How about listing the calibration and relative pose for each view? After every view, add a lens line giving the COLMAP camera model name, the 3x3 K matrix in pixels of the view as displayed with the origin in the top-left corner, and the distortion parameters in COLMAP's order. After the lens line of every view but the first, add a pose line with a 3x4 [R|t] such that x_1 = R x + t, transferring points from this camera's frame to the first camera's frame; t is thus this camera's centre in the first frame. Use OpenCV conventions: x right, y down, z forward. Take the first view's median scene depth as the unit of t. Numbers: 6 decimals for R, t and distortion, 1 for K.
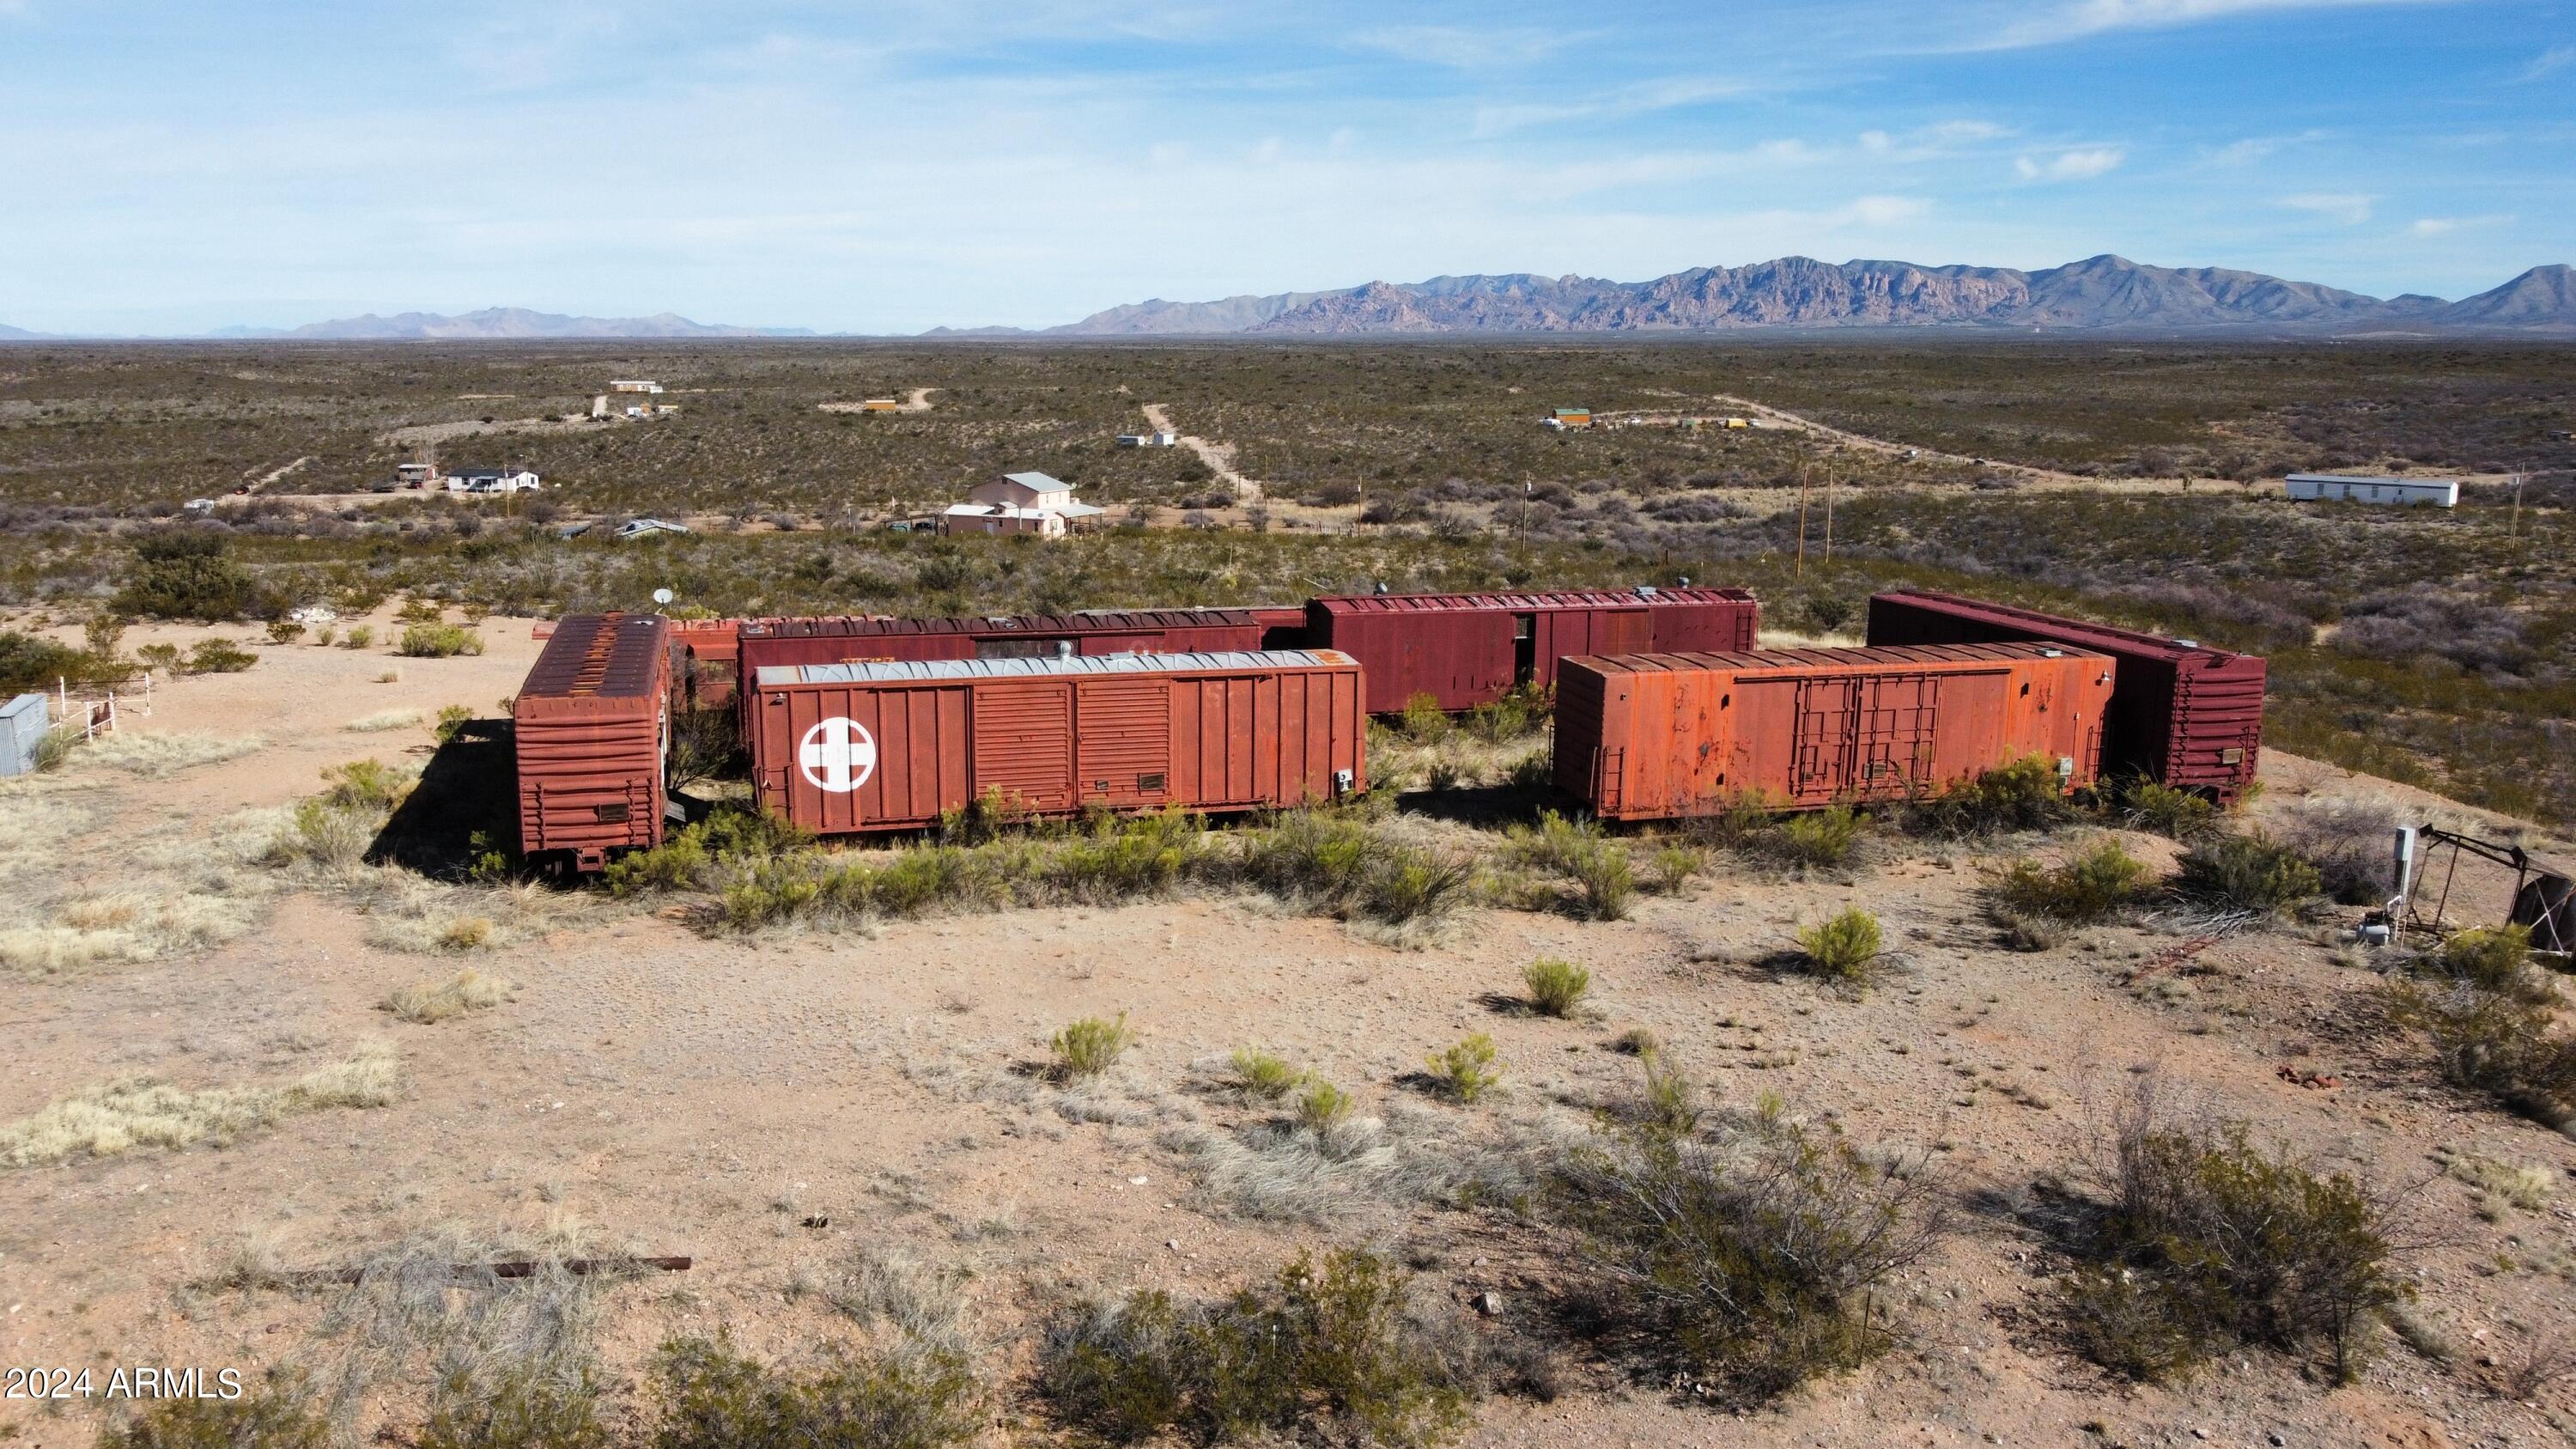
lens RADIAL K [[1966.8, 0, 1284.1], [0, 1966.8, 732.4], [0, 0, 1]] dist [-0.004747, -0.010688]
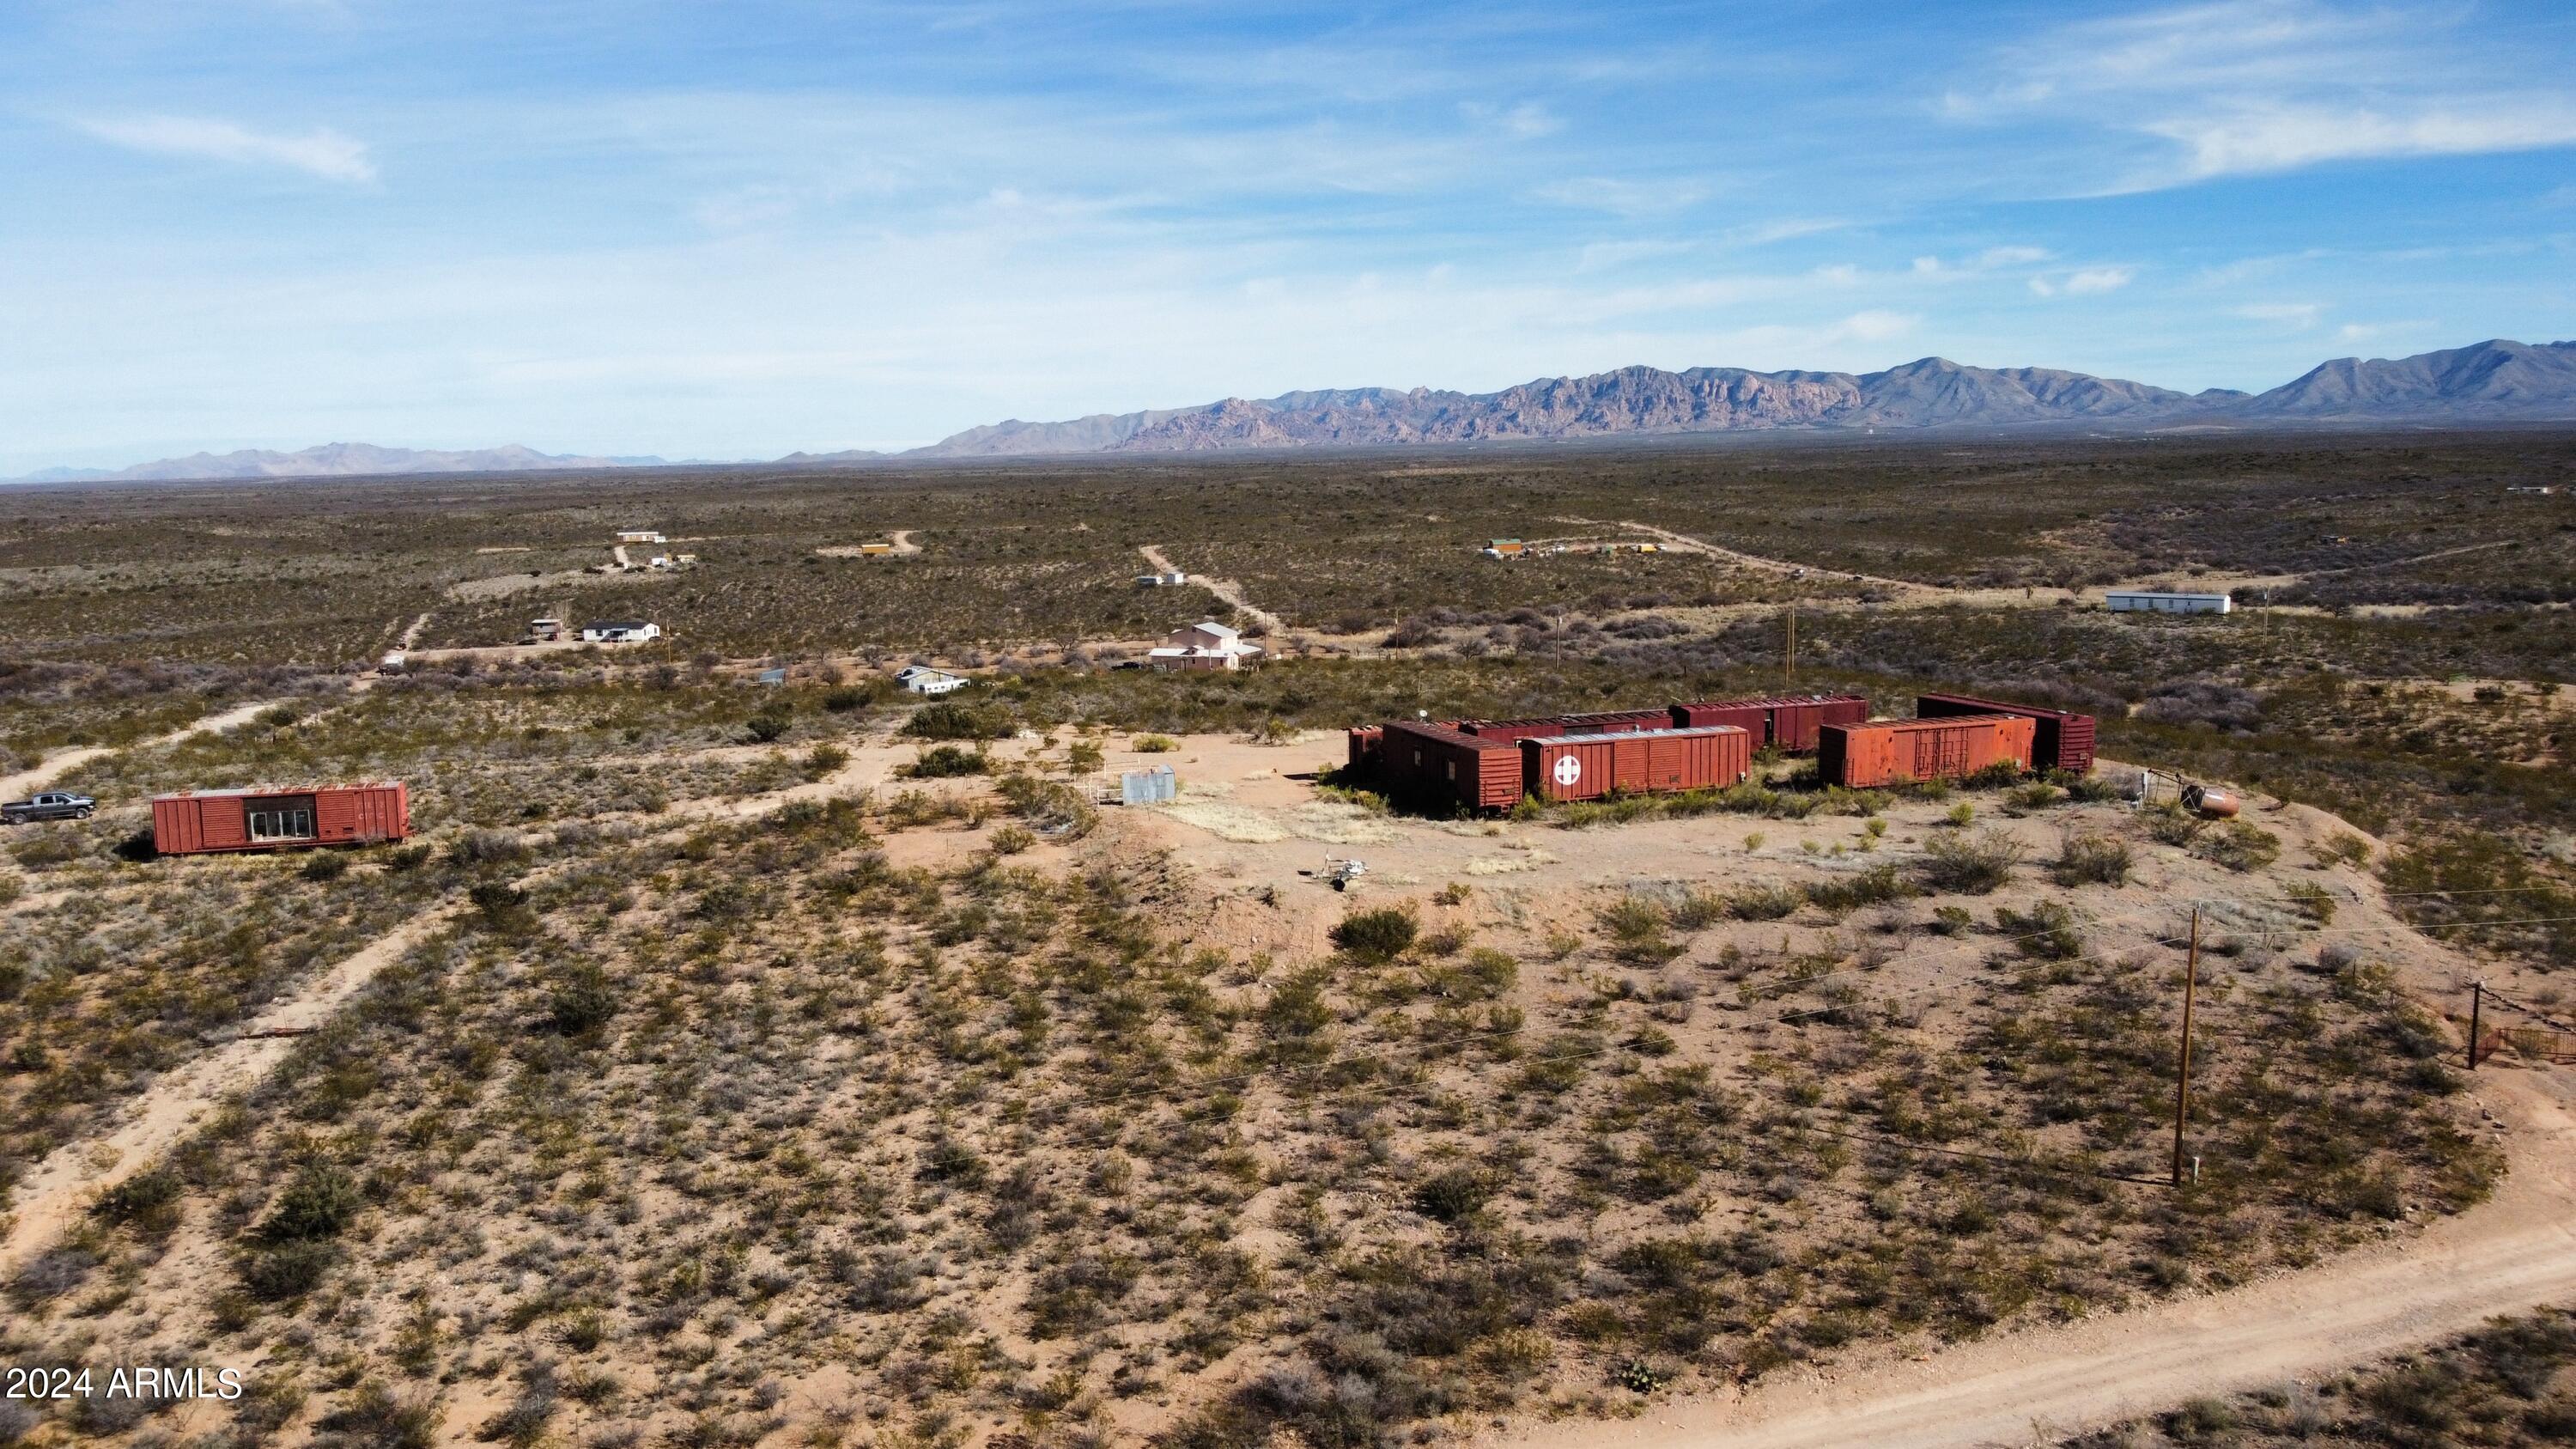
lens RADIAL K [[1965.2, 0, 1285.1], [0, 1965.2, 731.4], [0, 0, 1]] dist [0.001637, -0.027466]
pose [[0.997046, -0.033228, 0.069241, -0.714045], [0.037140, 0.997740, -0.055991, 0.084297], [-0.067224, 0.058397, 0.996027, -1.446919]]
